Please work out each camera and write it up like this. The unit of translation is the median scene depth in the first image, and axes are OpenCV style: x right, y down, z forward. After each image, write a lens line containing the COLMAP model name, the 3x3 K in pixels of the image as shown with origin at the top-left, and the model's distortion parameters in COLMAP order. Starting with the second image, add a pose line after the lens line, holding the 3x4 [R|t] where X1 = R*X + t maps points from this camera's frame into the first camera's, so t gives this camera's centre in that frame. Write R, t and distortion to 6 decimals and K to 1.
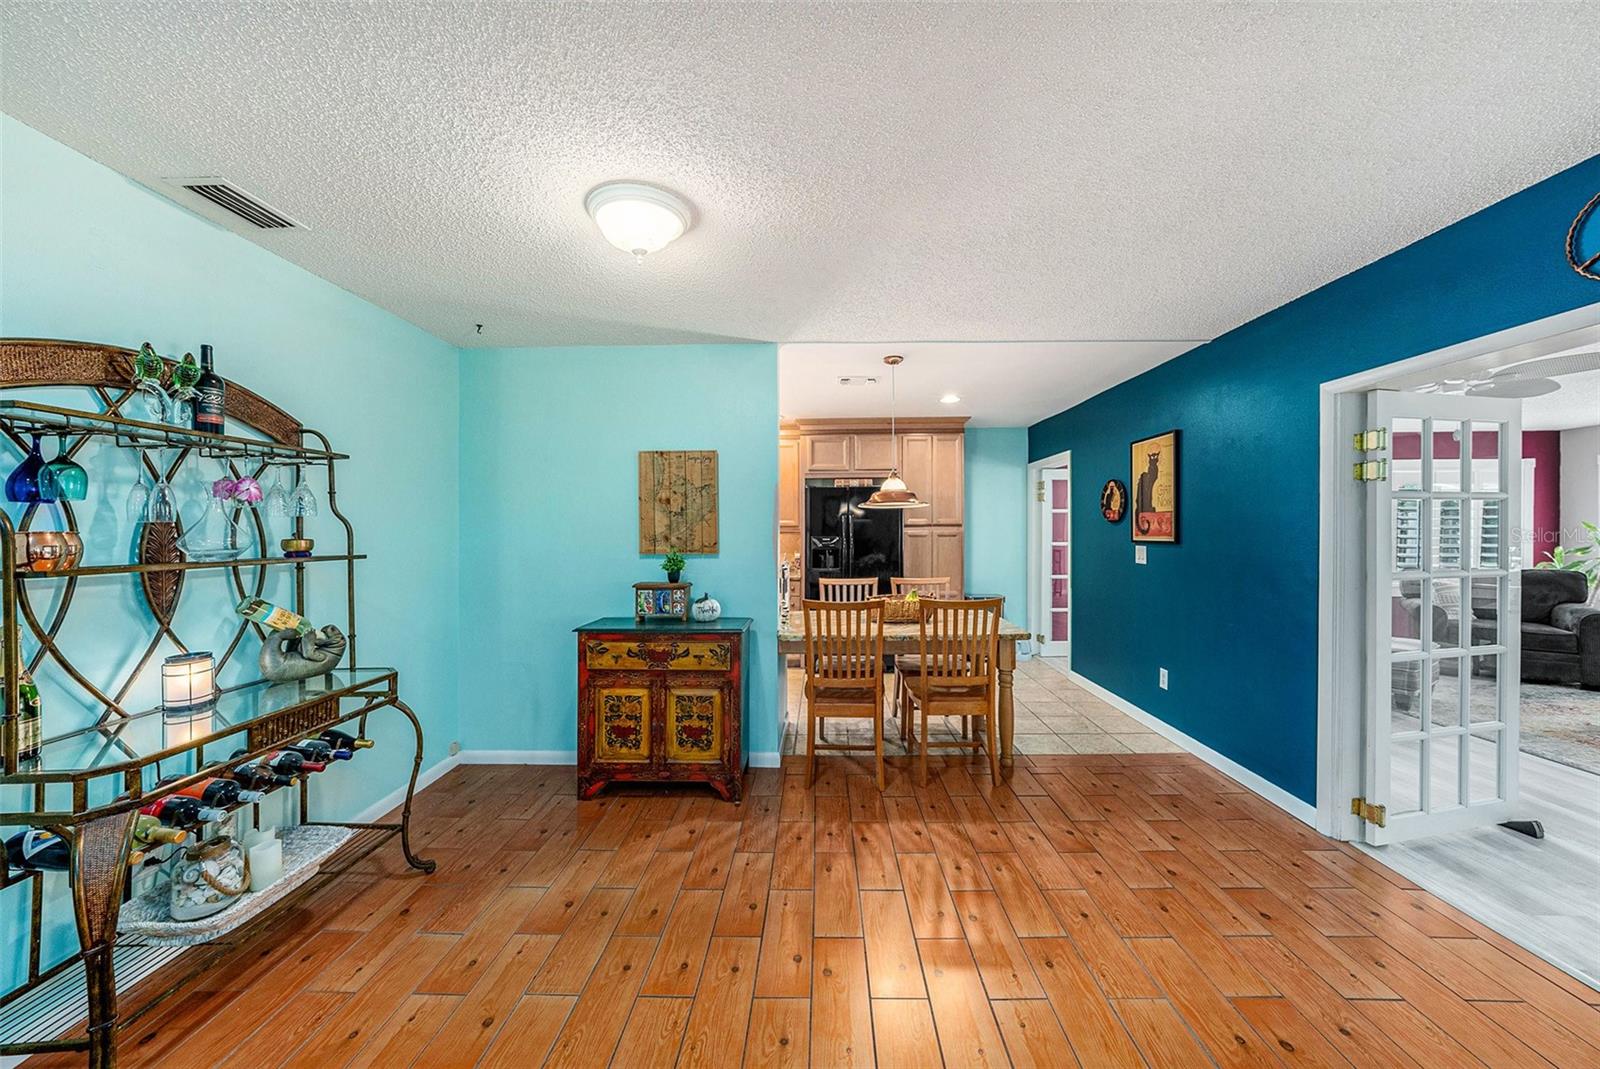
lens RADIAL K [[552.4, 0, 797.3], [0, 552.4, 531.6], [0, 0, 1]] dist [-0.018675, 0.001451]
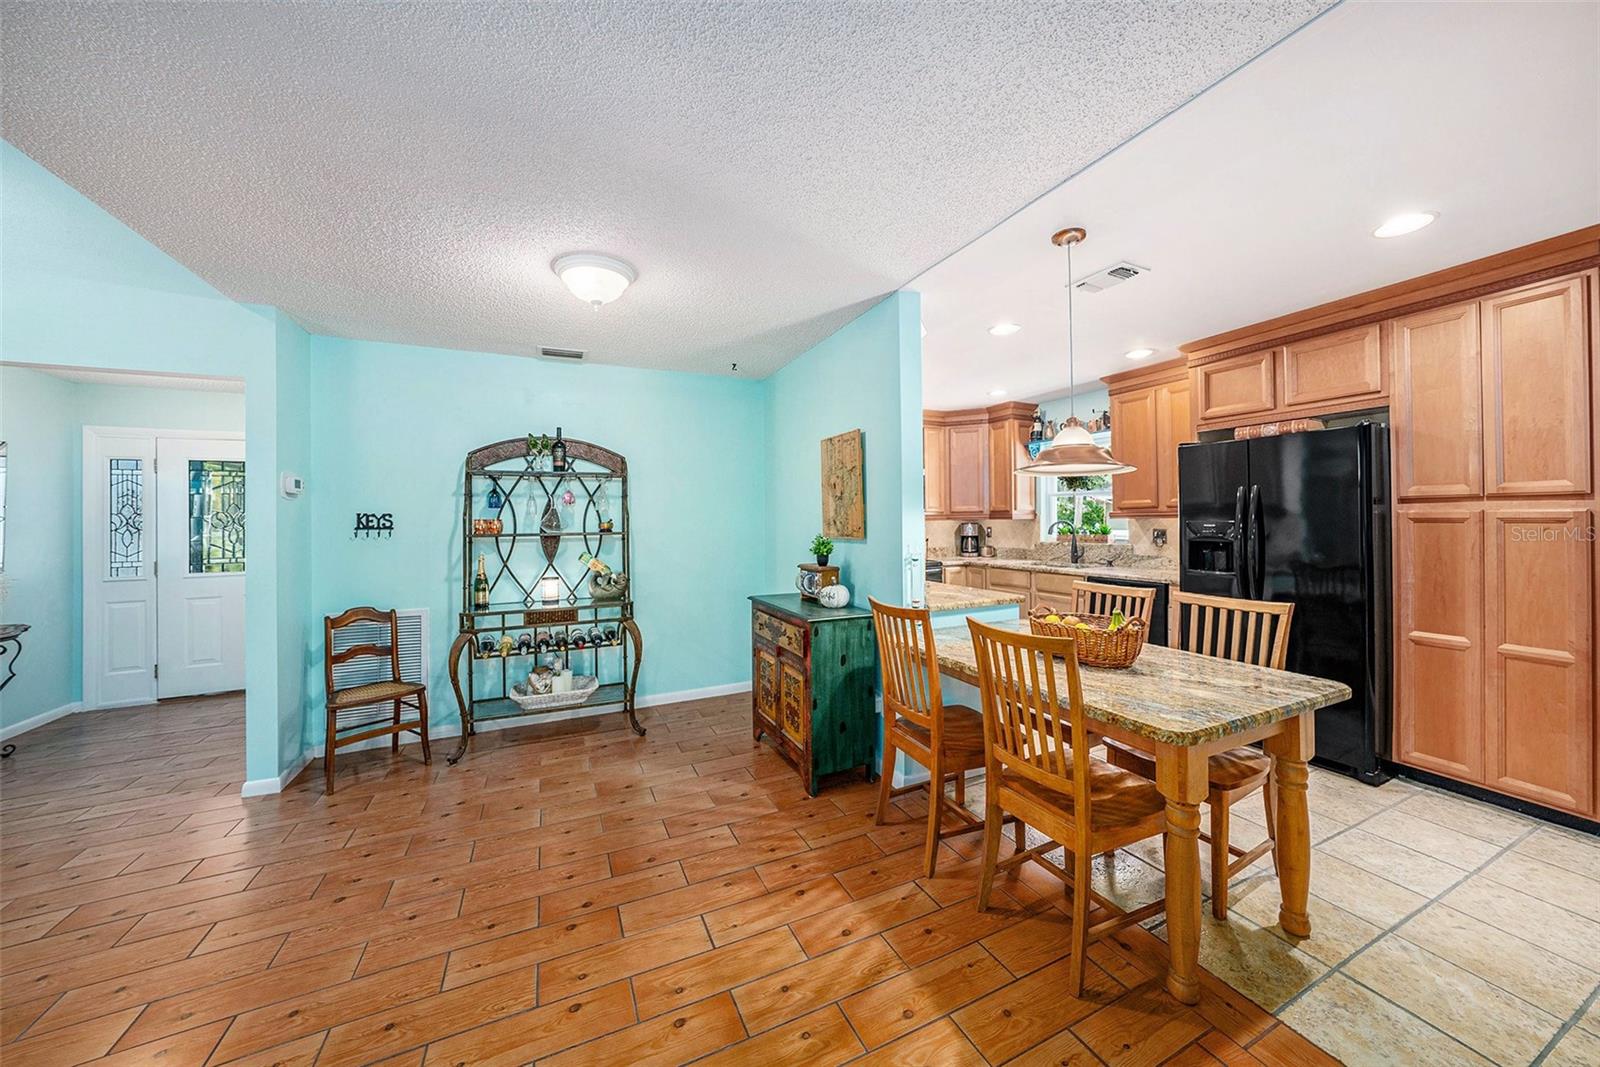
lens RADIAL K [[552.4, 0, 800.5], [0, 552.4, 516.5], [0, 0, 1]] dist [-0.018675, 0.001451]
pose [[0.446013, -0.010161, -0.894969, 0.703264], [0.007248, 0.999944, -0.007741, 0.008812], [0.894997, -0.003034, 0.446061, 0.528138]]
